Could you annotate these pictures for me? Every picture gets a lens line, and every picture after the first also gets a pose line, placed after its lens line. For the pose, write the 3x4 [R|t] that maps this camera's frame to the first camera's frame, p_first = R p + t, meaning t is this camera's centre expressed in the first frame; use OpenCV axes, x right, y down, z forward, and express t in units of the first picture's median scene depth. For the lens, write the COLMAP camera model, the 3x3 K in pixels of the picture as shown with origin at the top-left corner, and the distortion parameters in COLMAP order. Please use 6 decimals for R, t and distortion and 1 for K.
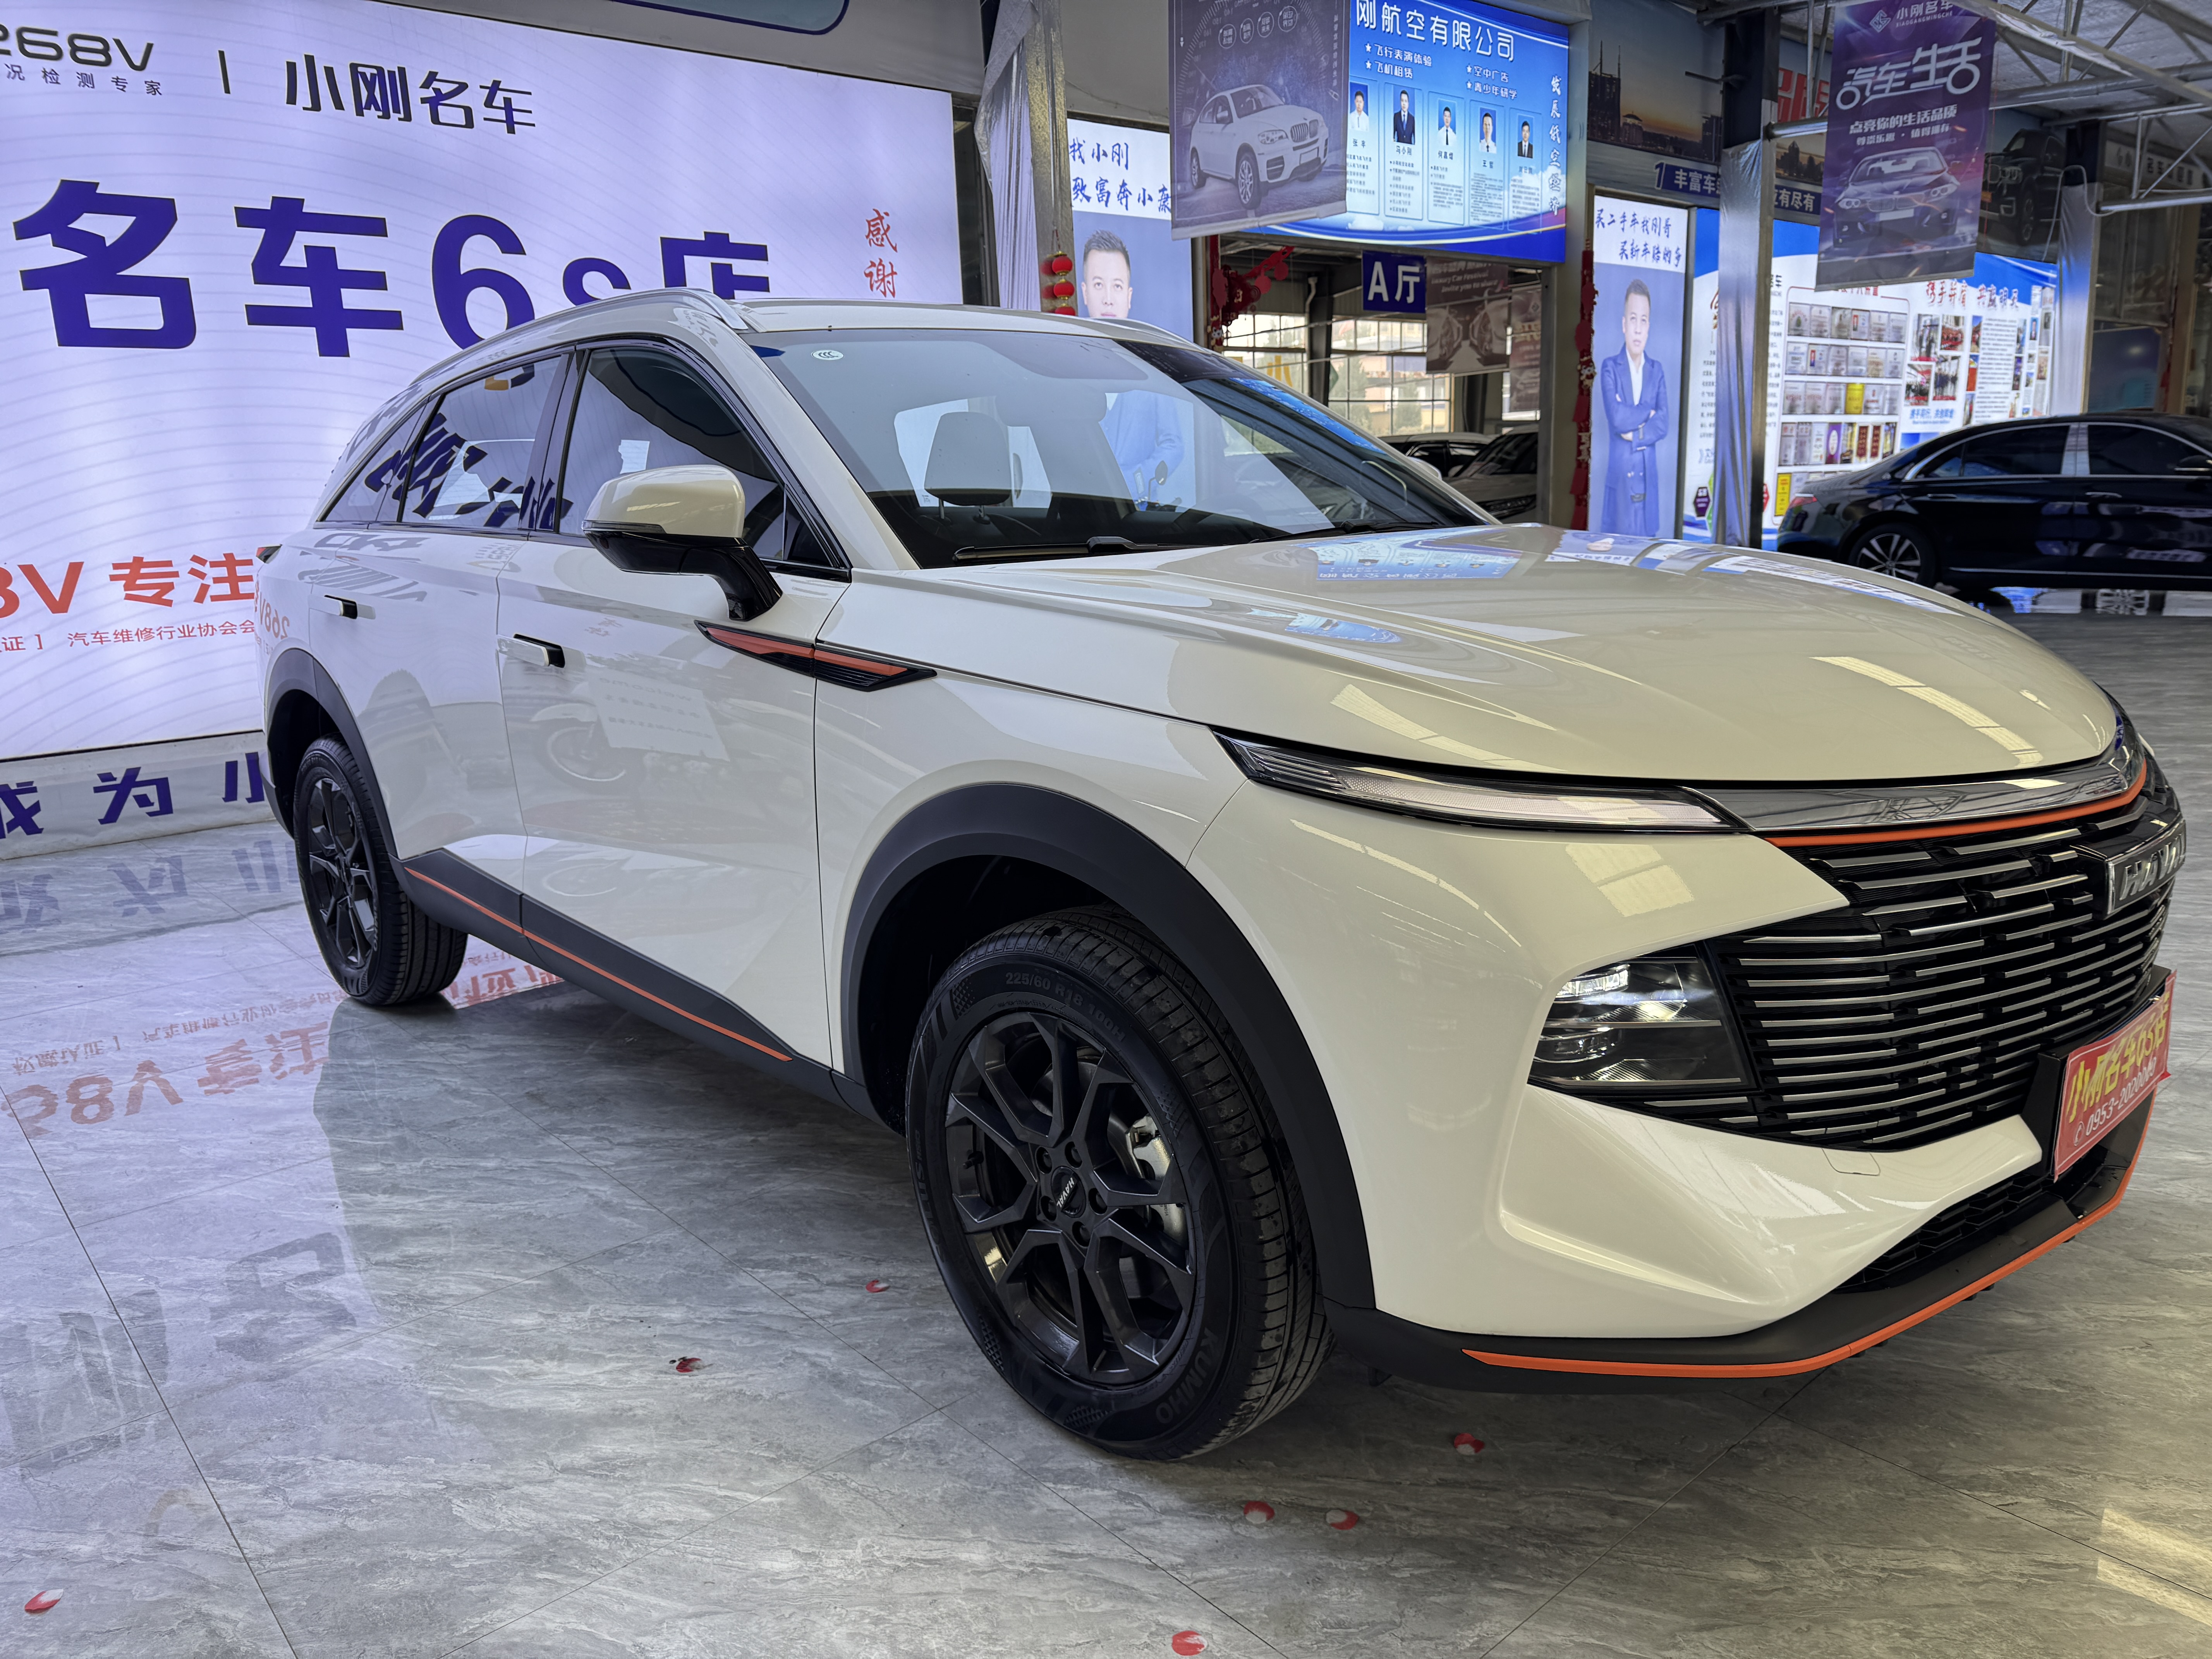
lens RADIAL K [[1554.8, 0, 1114.4], [0, 1554.8, 839.0], [0, 0, 1]] dist [0.014369, -0.015361]
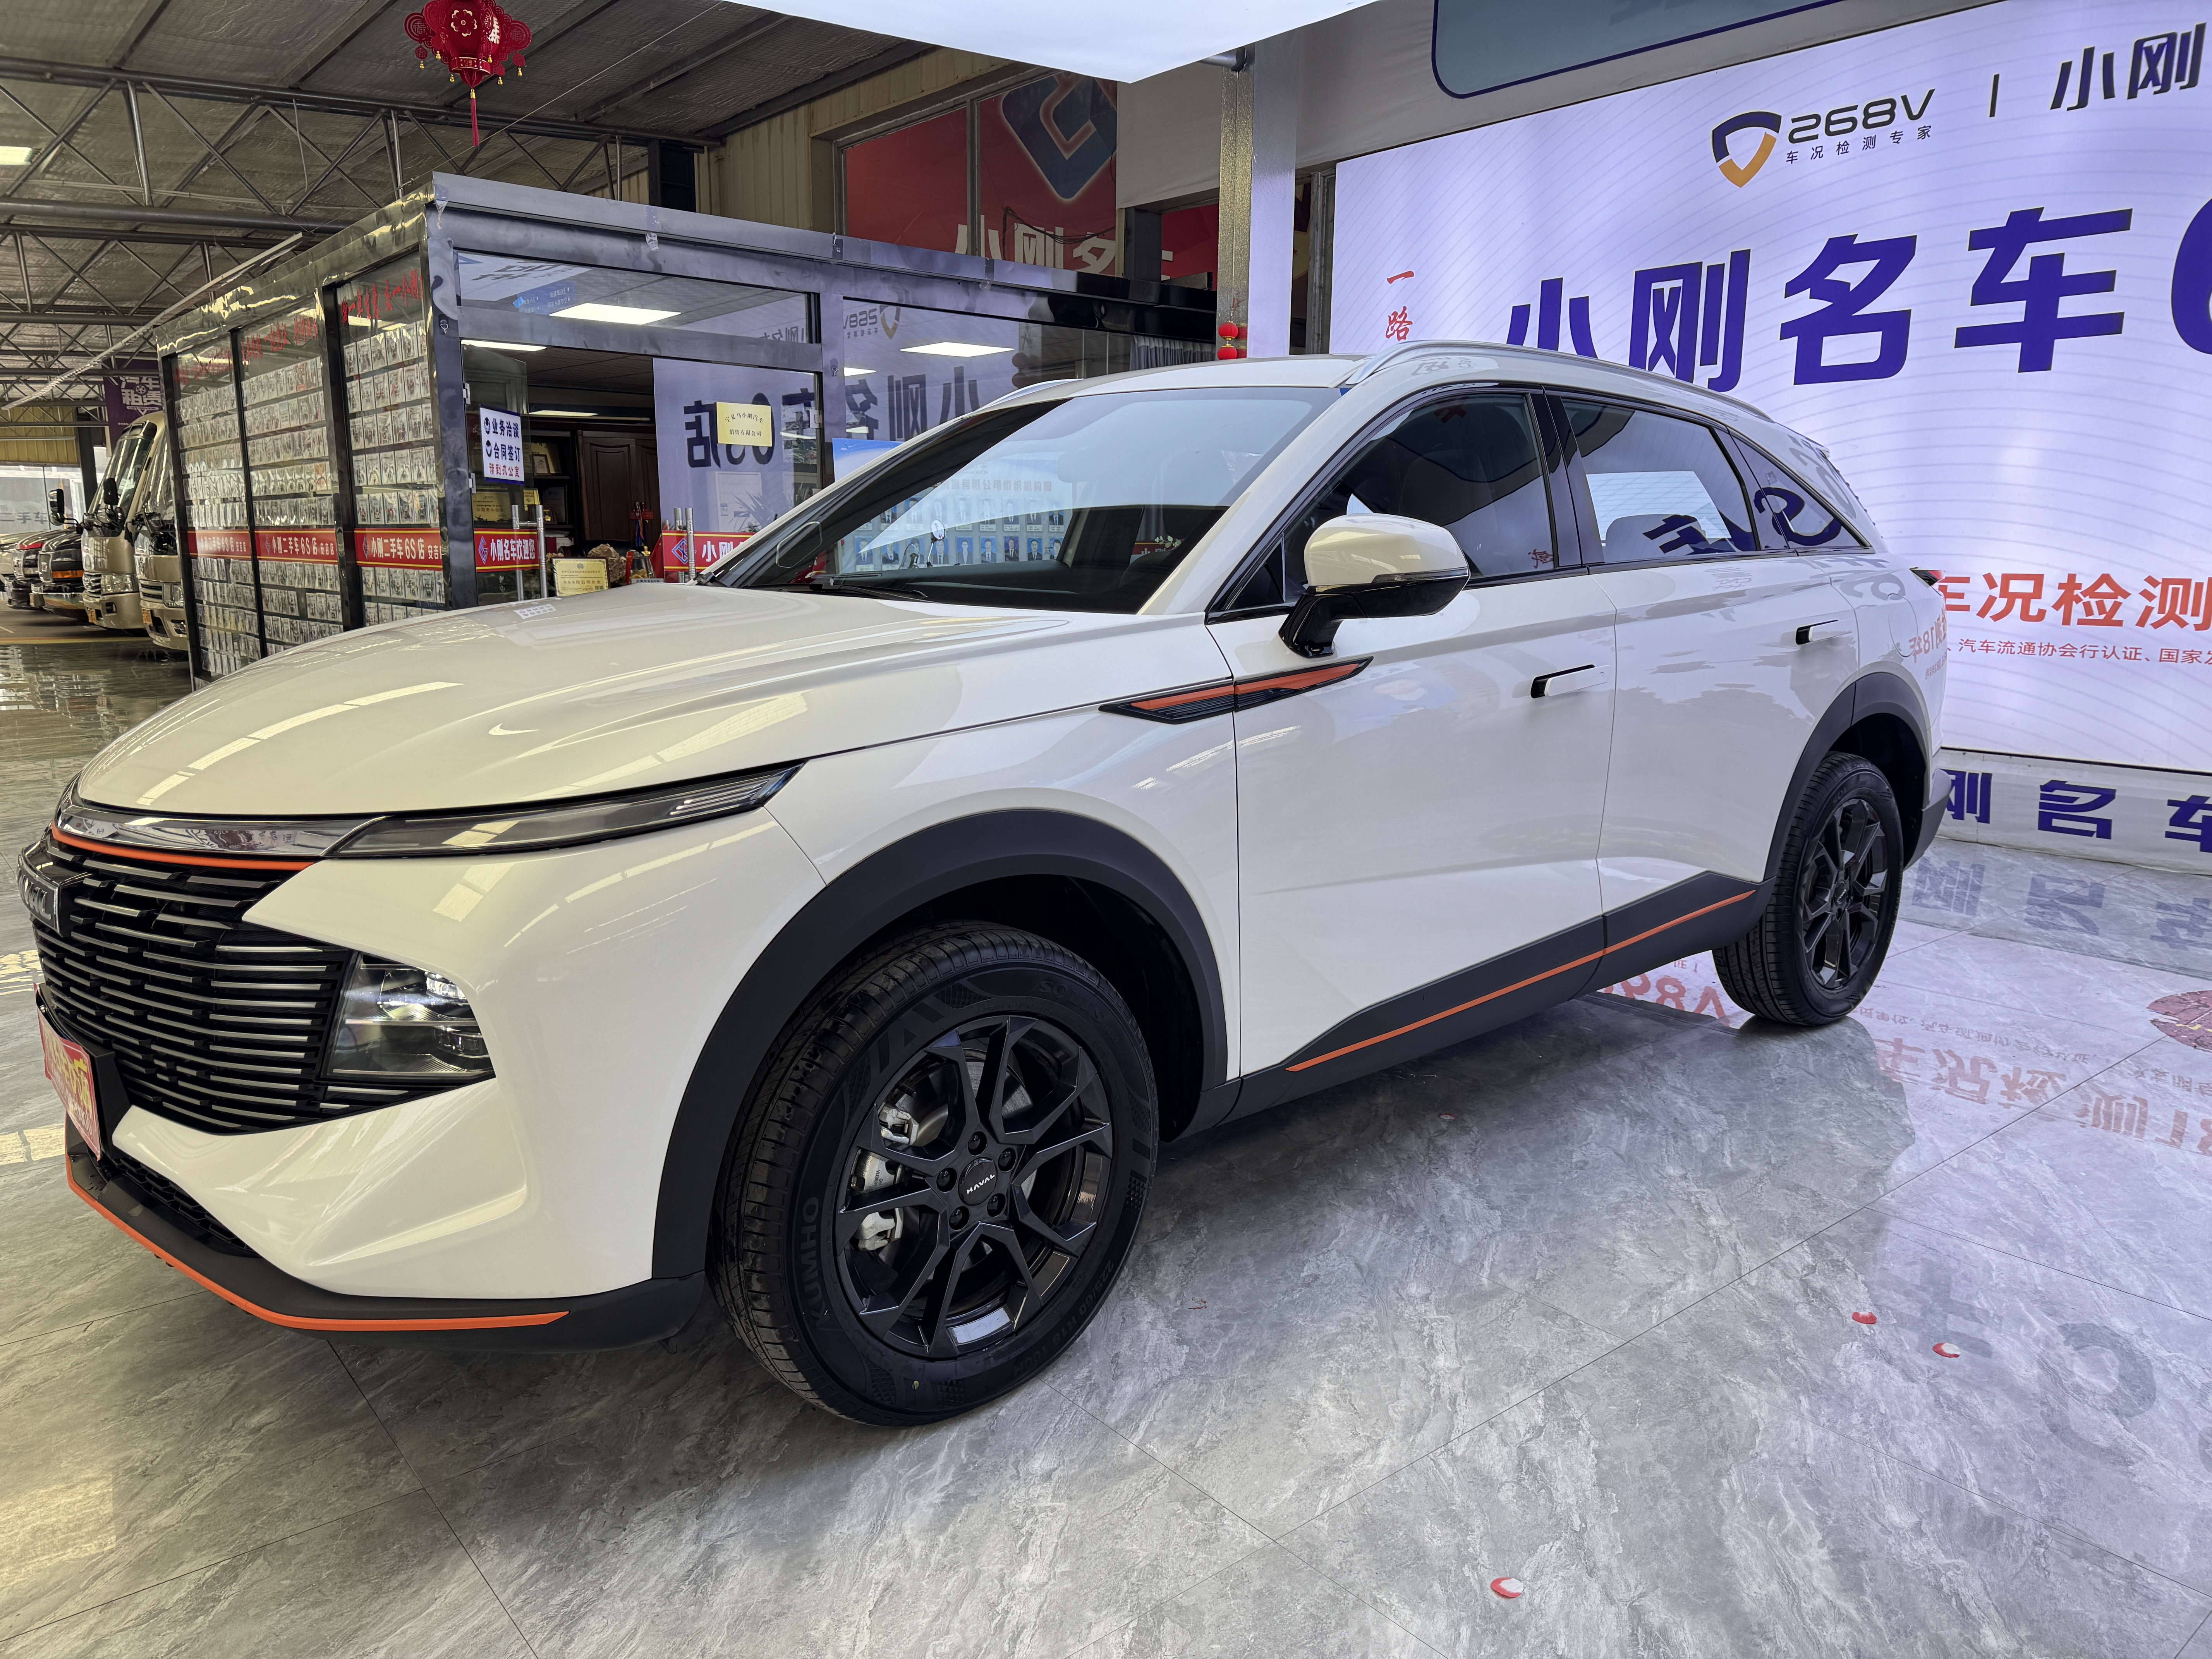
lens RADIAL K [[1554.8, 0, 1087.8], [0, 1554.8, 830.4], [0, 0, 1]] dist [0.014369, -0.015361]
pose [[-0.031497, 0.220547, -0.974868, 0.524254], [-0.224572, 0.948852, 0.221917, -0.134122], [0.973948, 0.225918, 0.019643, 0.514883]]
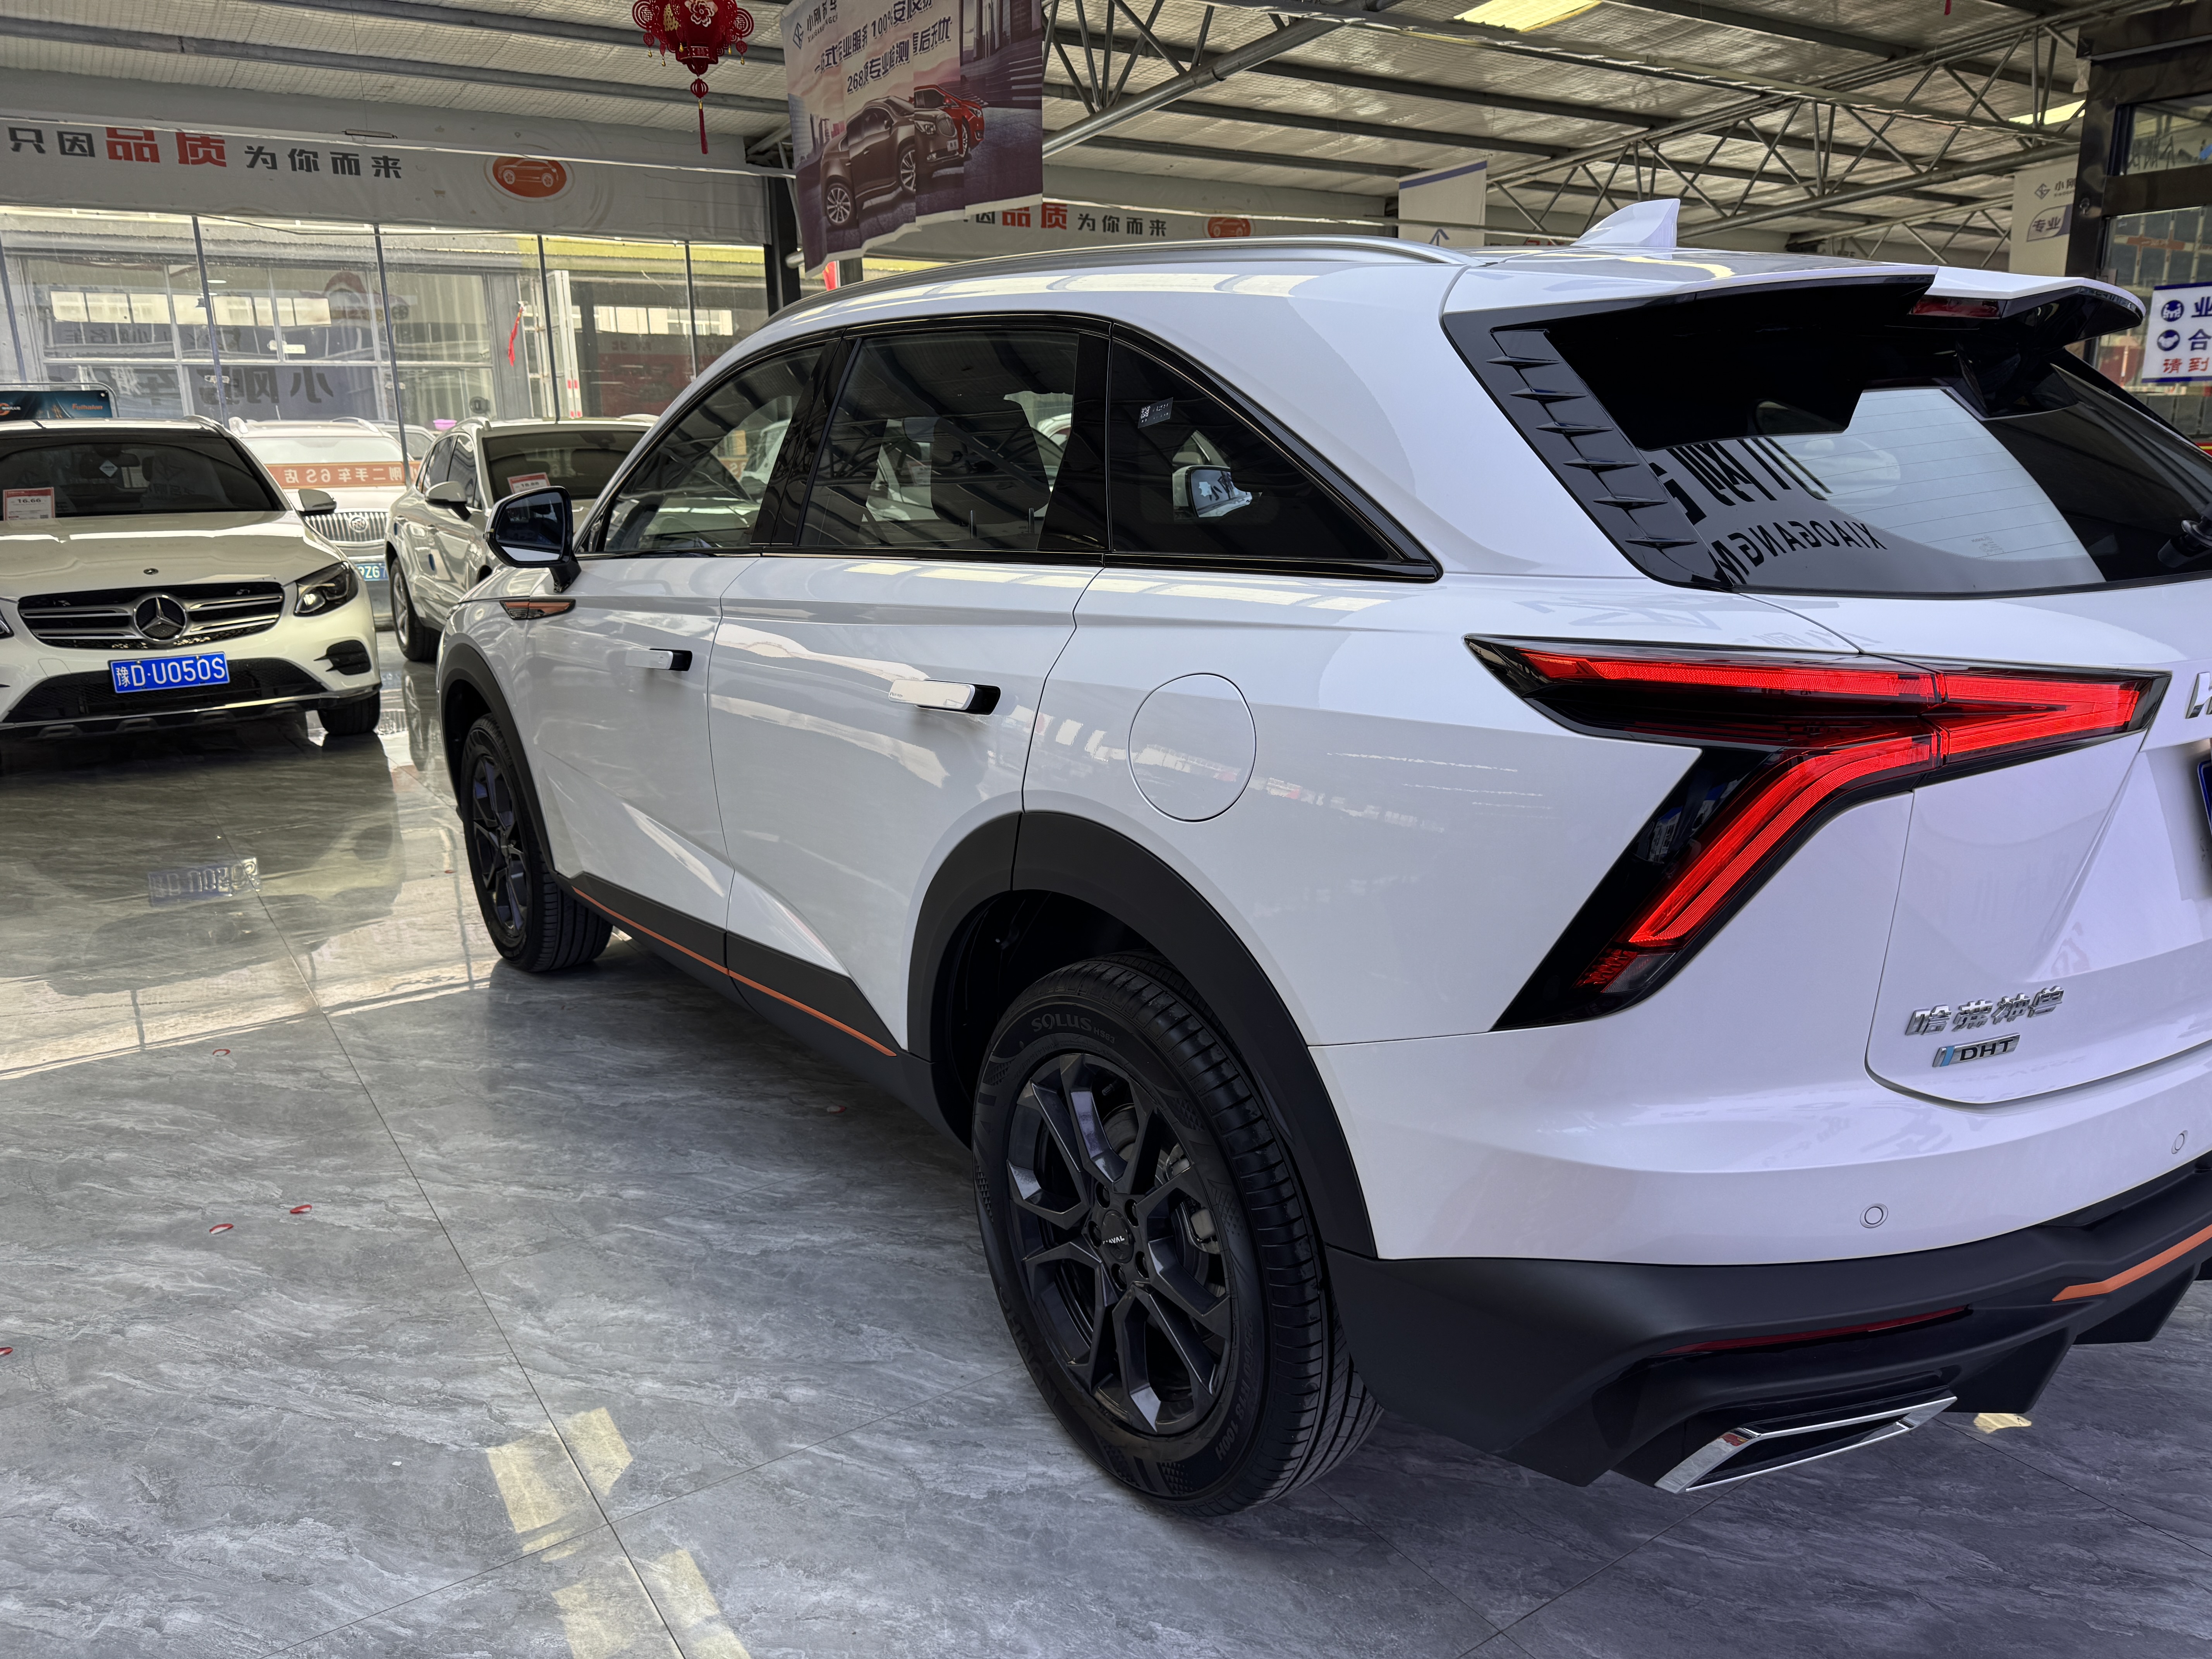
lens RADIAL K [[1554.8, 0, 1104.2], [0, 1554.8, 825.0], [0, 0, 1]] dist [0.014369, -0.015361]
pose [[-0.991810, 0.029319, 0.124313, -0.155039], [0.081752, 0.893525, 0.441508, -0.257674], [-0.098132, 0.448055, -0.888604, 1.092029]]
